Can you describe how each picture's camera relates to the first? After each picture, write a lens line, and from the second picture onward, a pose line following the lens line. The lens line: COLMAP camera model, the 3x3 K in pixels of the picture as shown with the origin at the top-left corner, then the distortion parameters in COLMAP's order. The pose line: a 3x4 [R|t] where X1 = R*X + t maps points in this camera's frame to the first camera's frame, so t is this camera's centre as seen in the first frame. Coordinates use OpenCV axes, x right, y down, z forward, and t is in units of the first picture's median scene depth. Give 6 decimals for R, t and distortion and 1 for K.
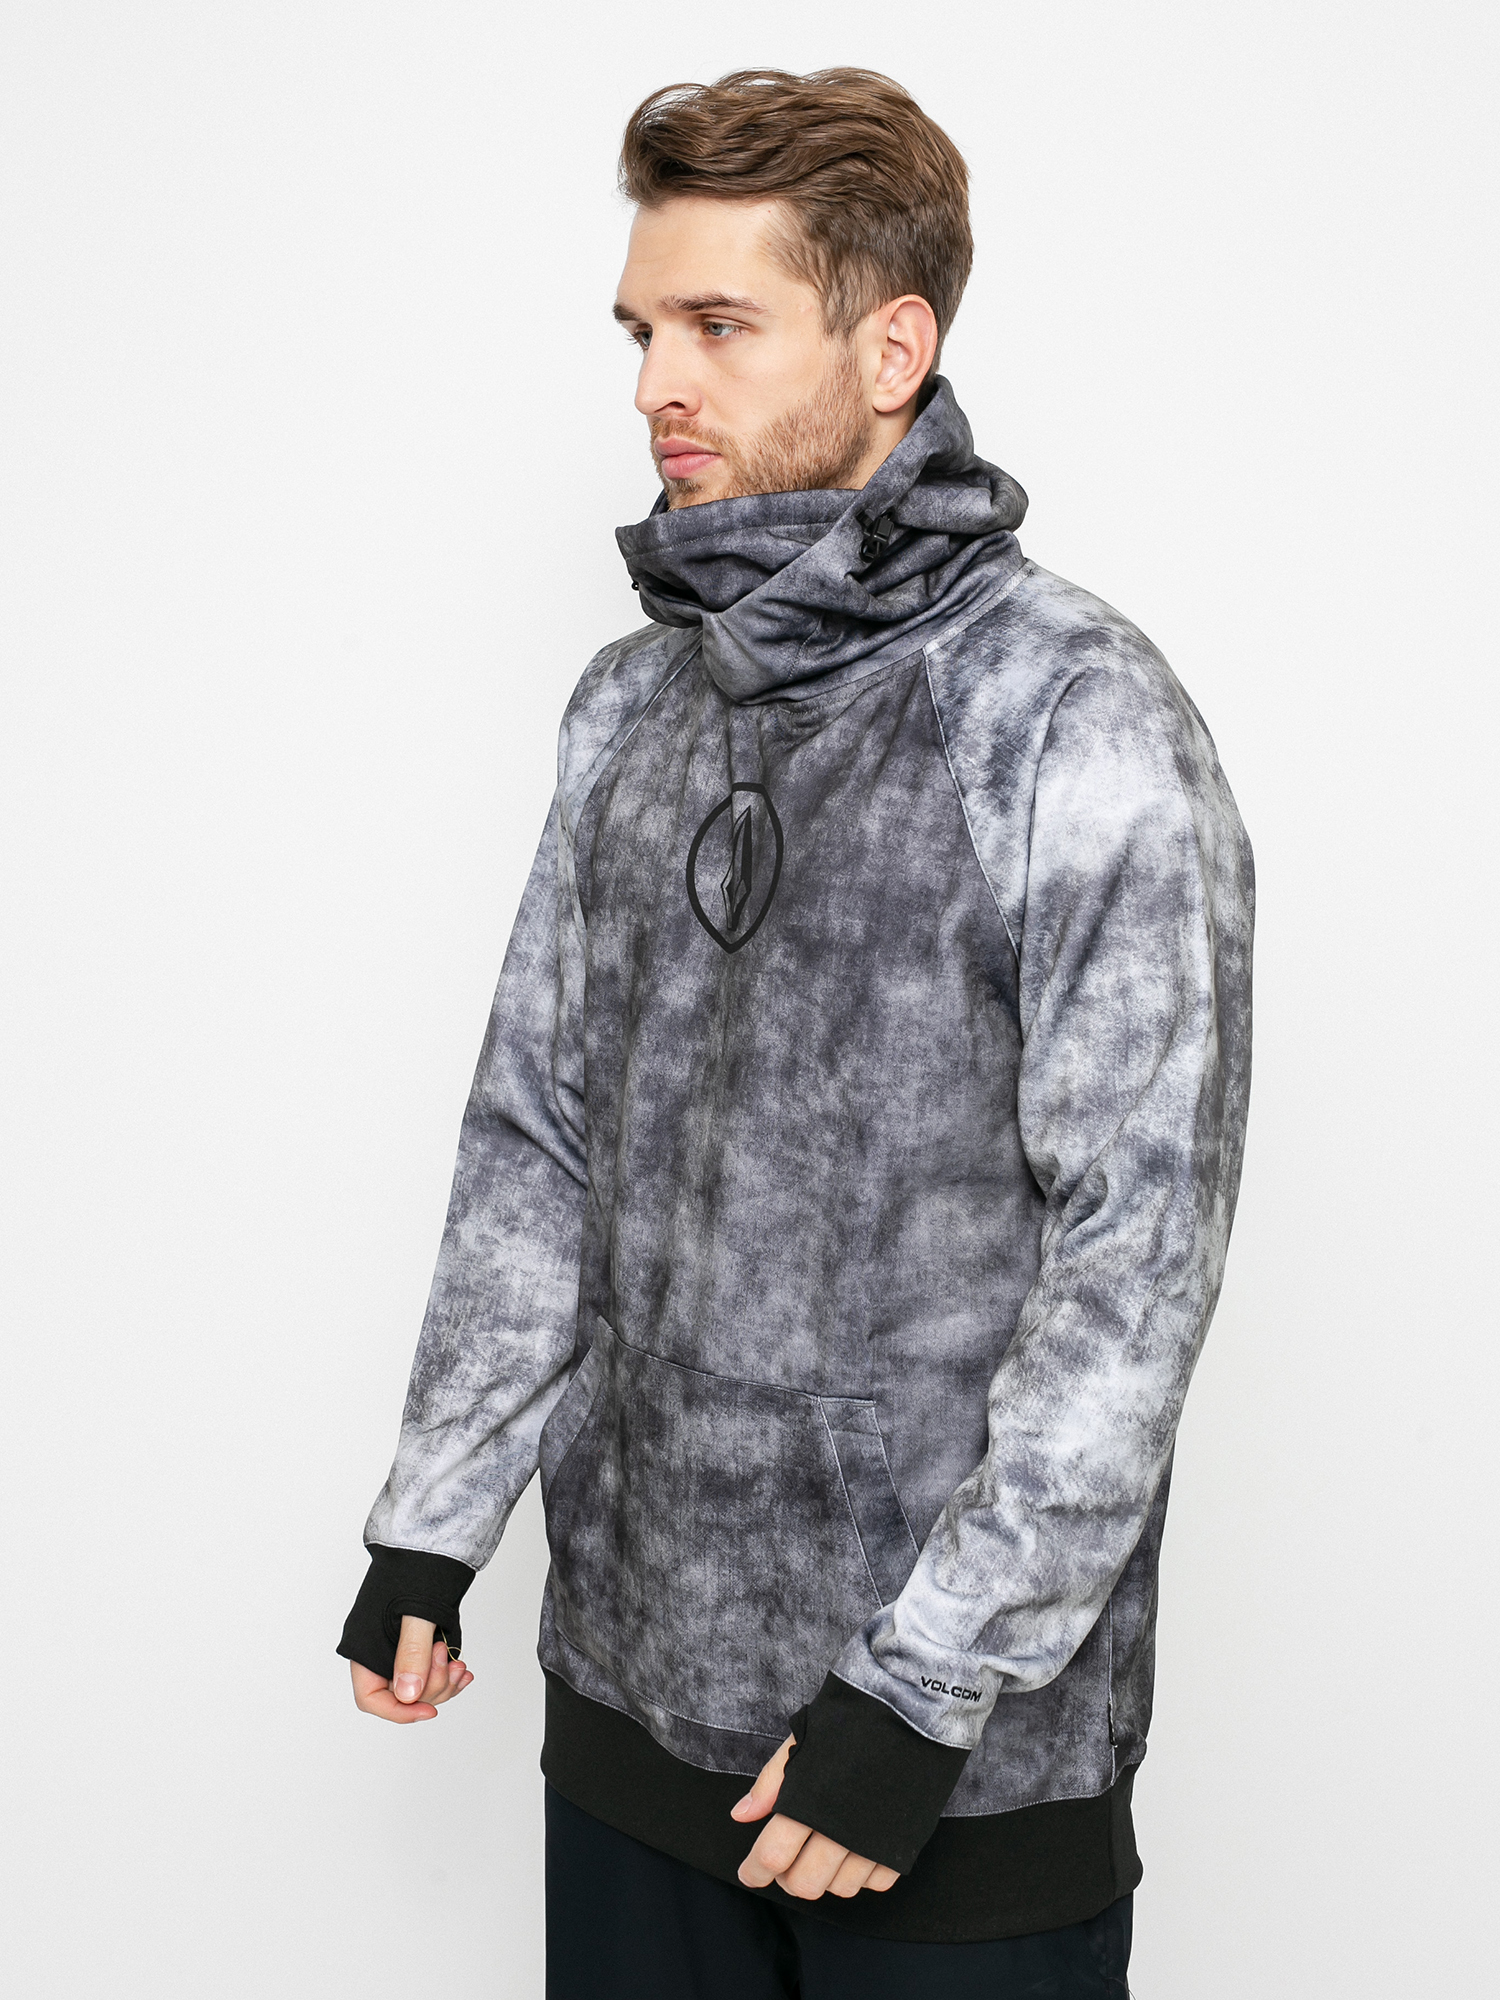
lens RADIAL K [[2859.3, 0, 750.0], [0, 2859.3, 1000.0], [0, 0, 1]] dist [-0.051598, -0.031670]
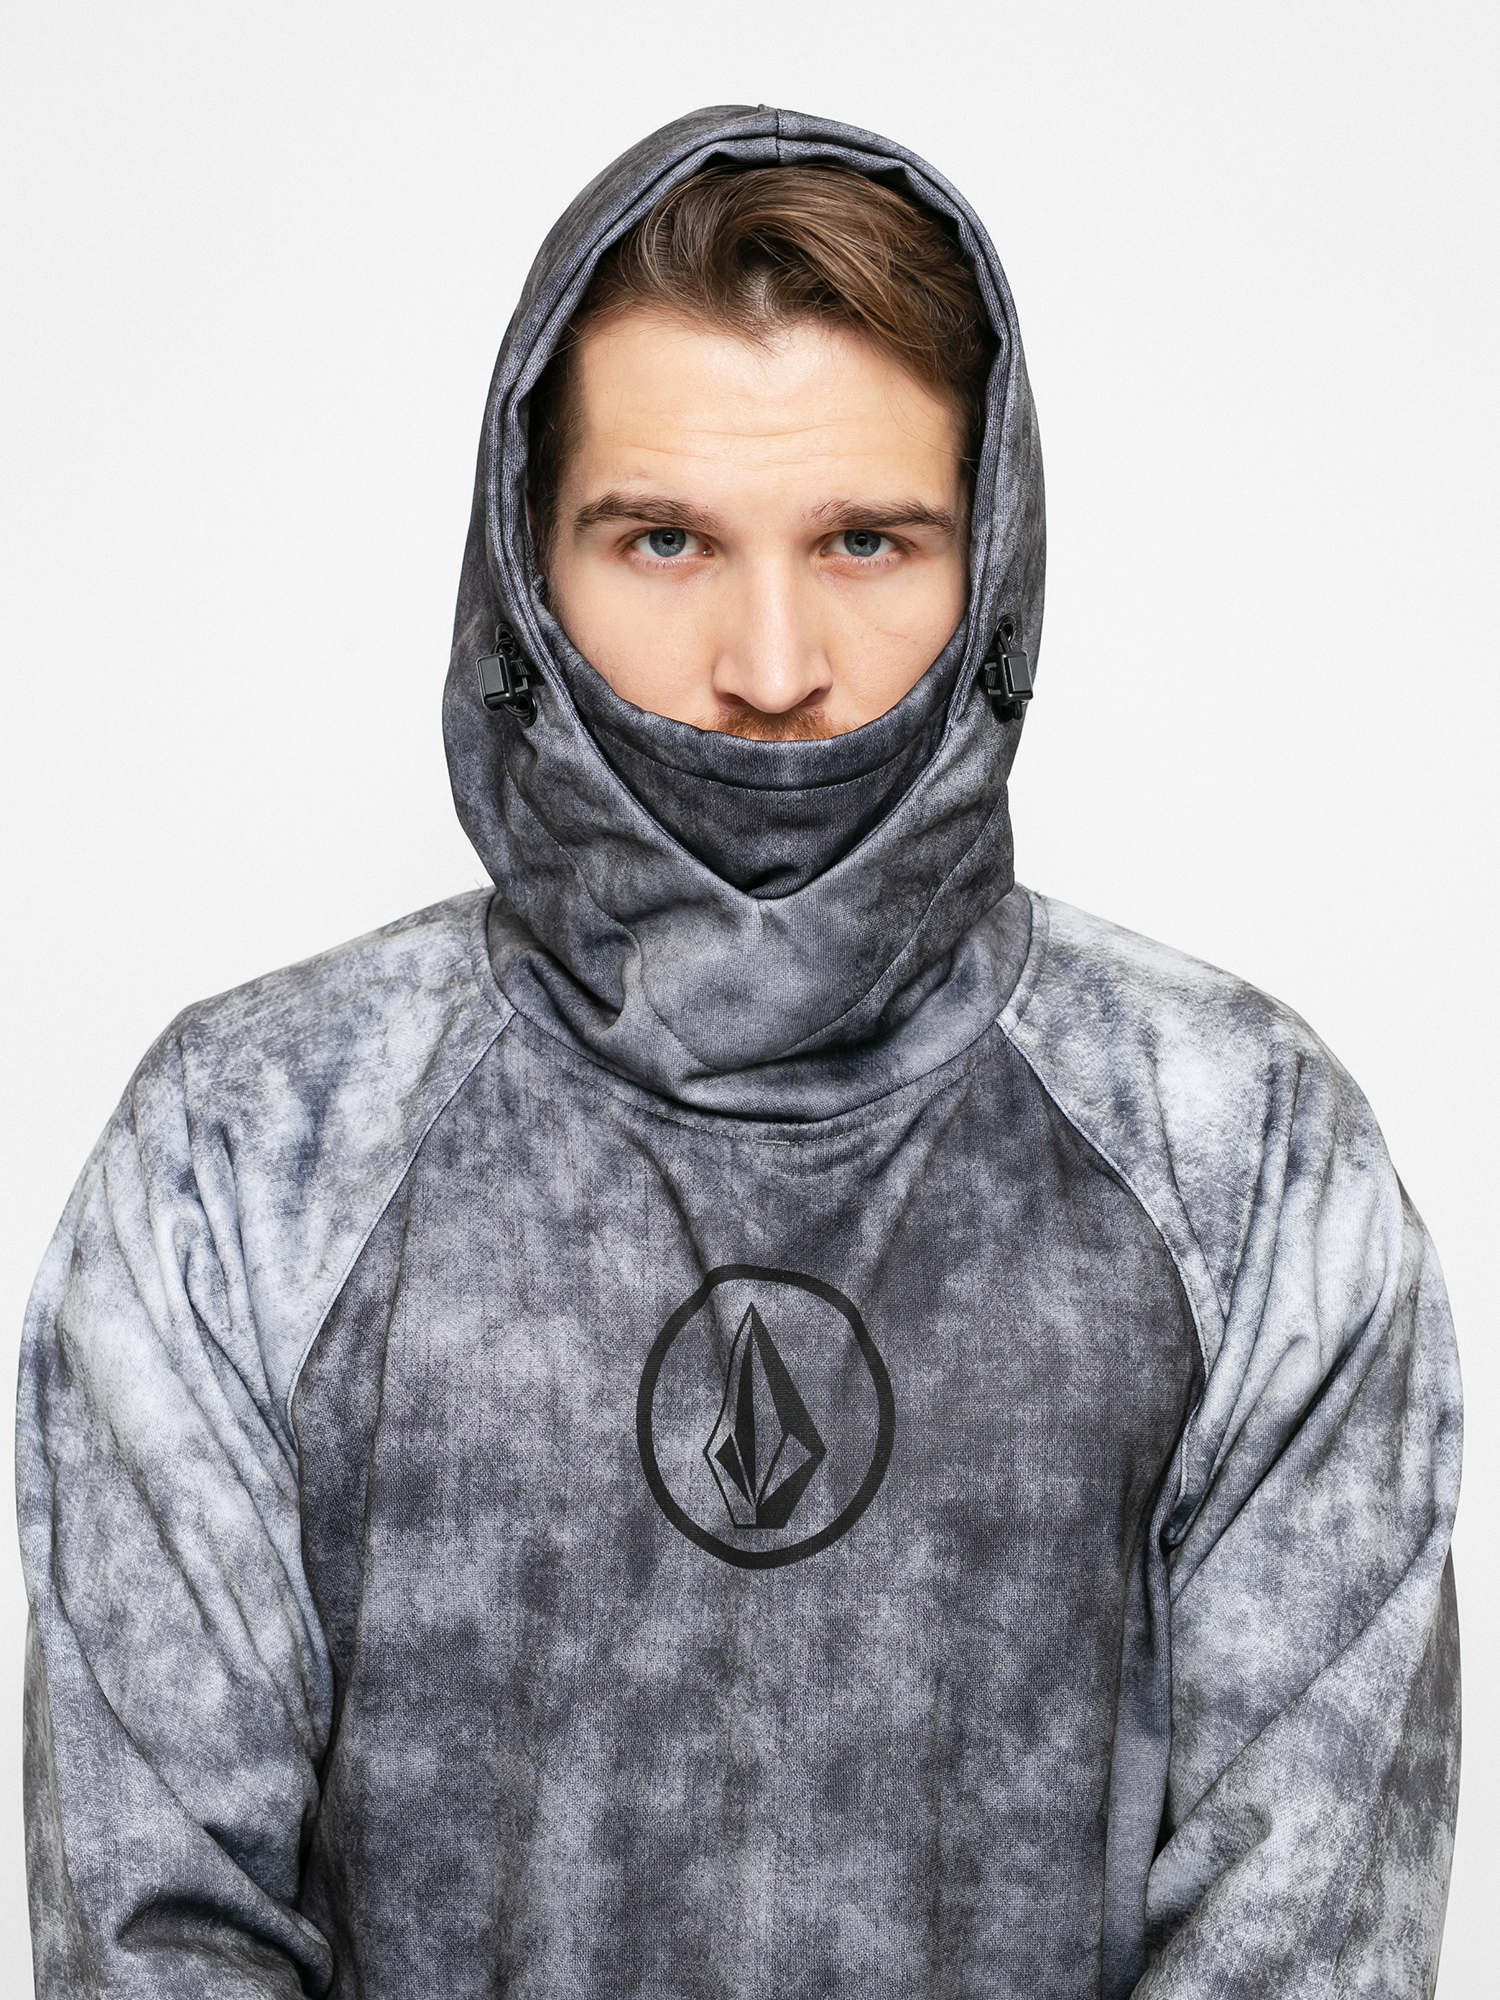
lens RADIAL K [[2859.3, 0, 750.0], [0, 2859.3, 1000.0], [0, 0, 1]] dist [-0.051598, -0.031670]
pose [[0.703495, -0.027303, 0.710176, -0.407327], [0.127428, 0.987914, -0.088249, -0.077763], [-0.699183, 0.152579, 0.698472, 0.582310]]
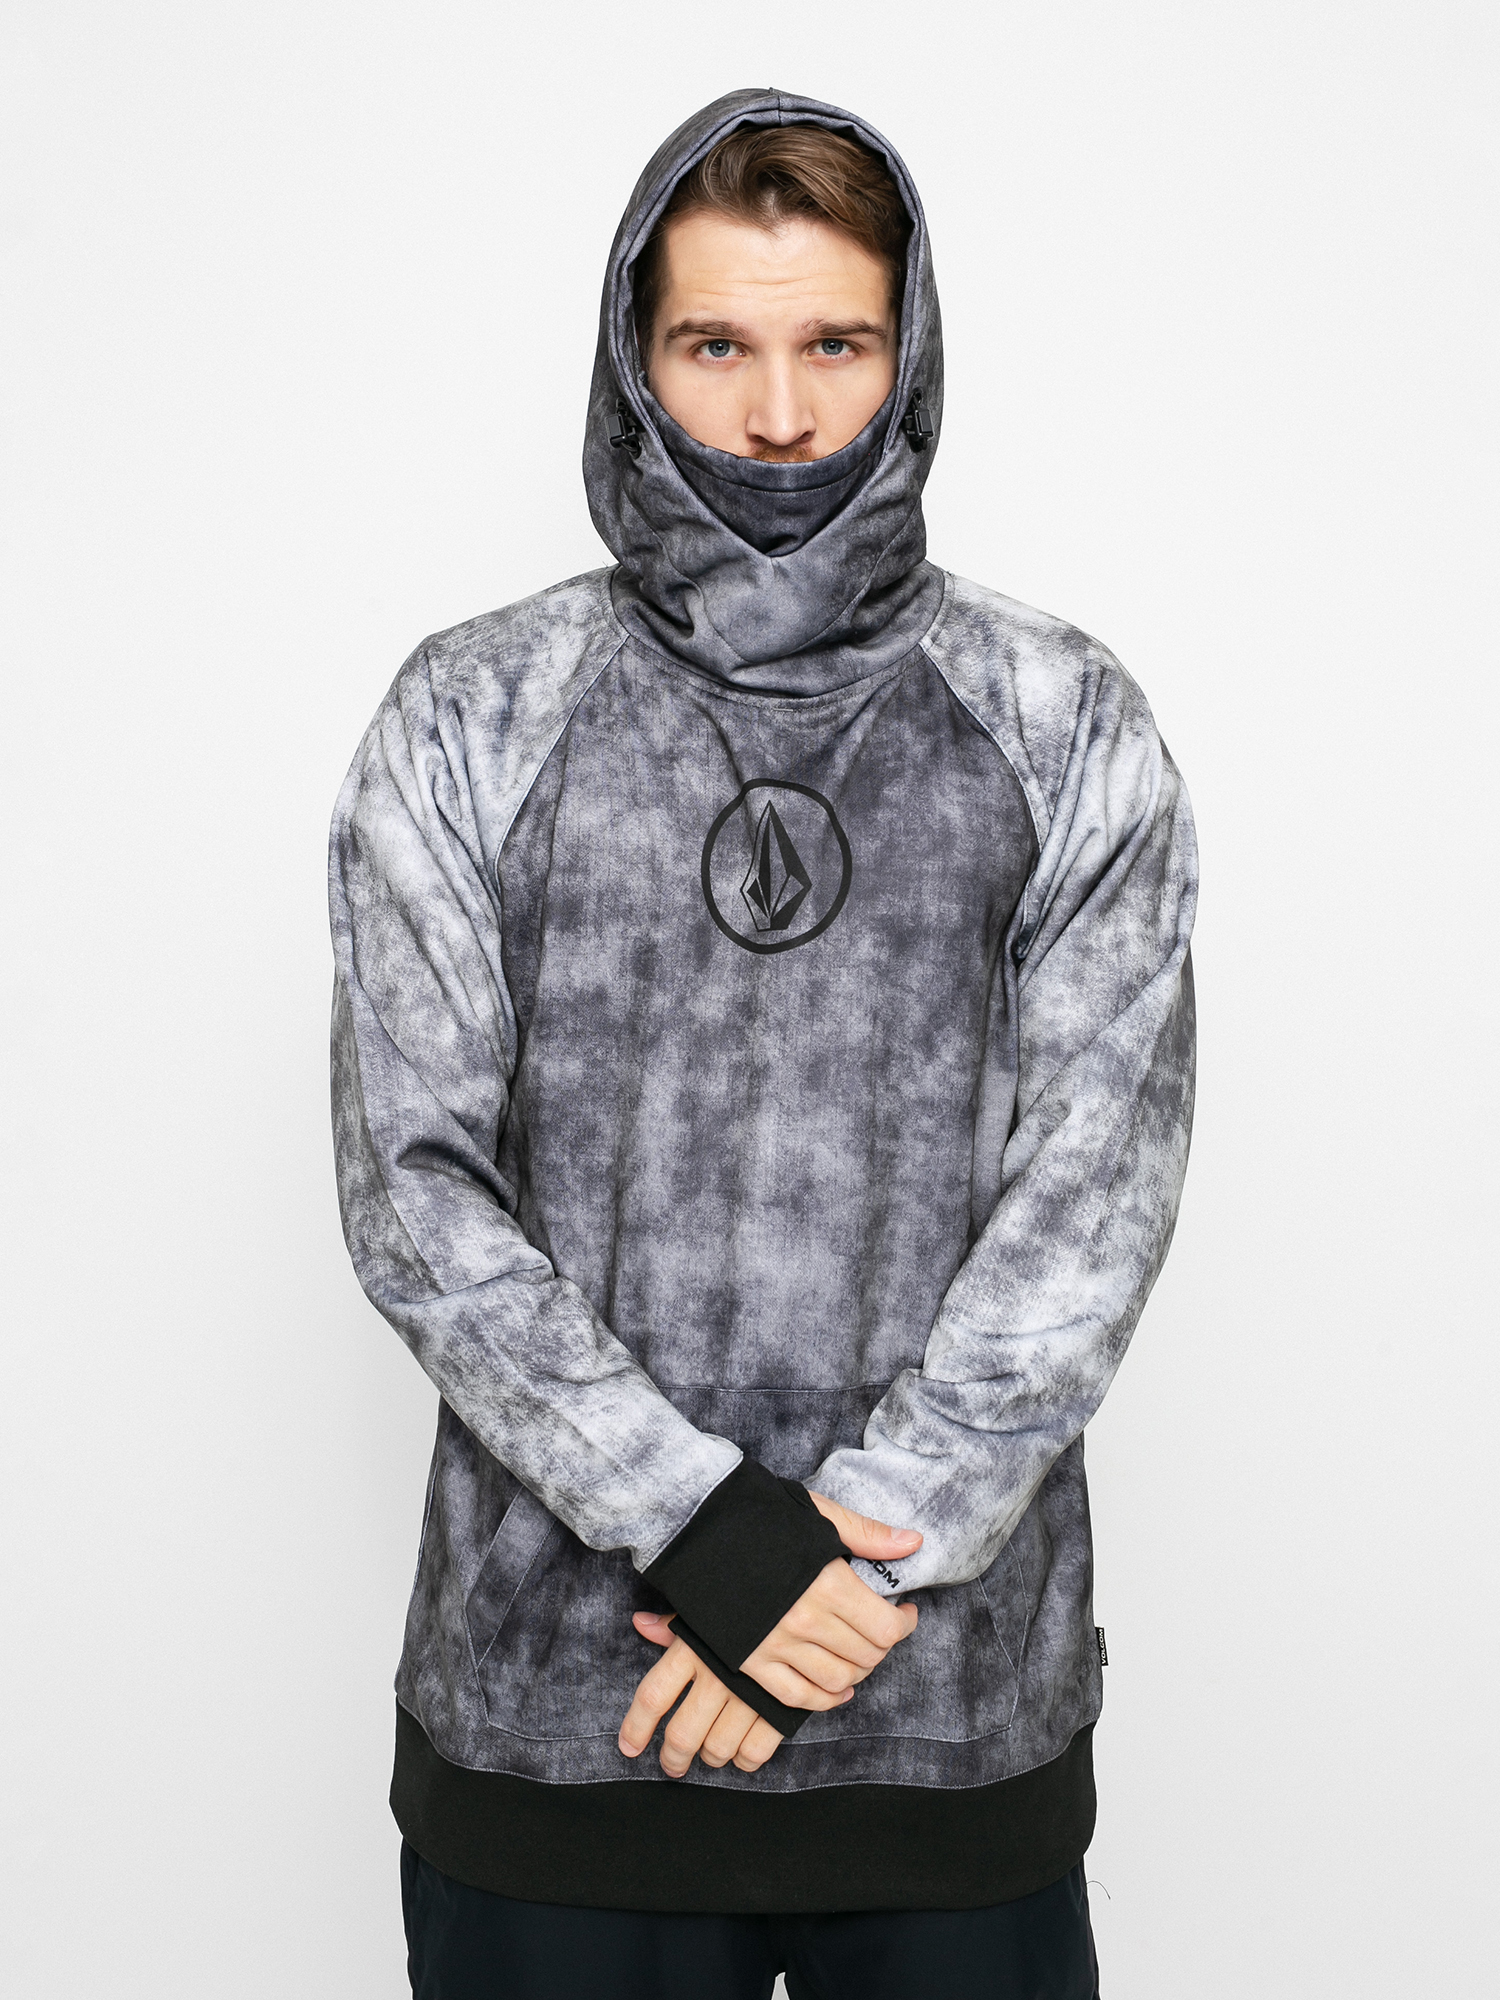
lens RADIAL K [[2859.3, 0, 750.0], [0, 2859.3, 1000.0], [0, 0, 1]] dist [-0.051598, -0.031670]
pose [[0.715122, -0.057194, 0.696656, -0.687921], [0.117458, 0.992308, -0.039105, 0.035530], [-0.689060, 0.109793, 0.716339, 0.306689]]
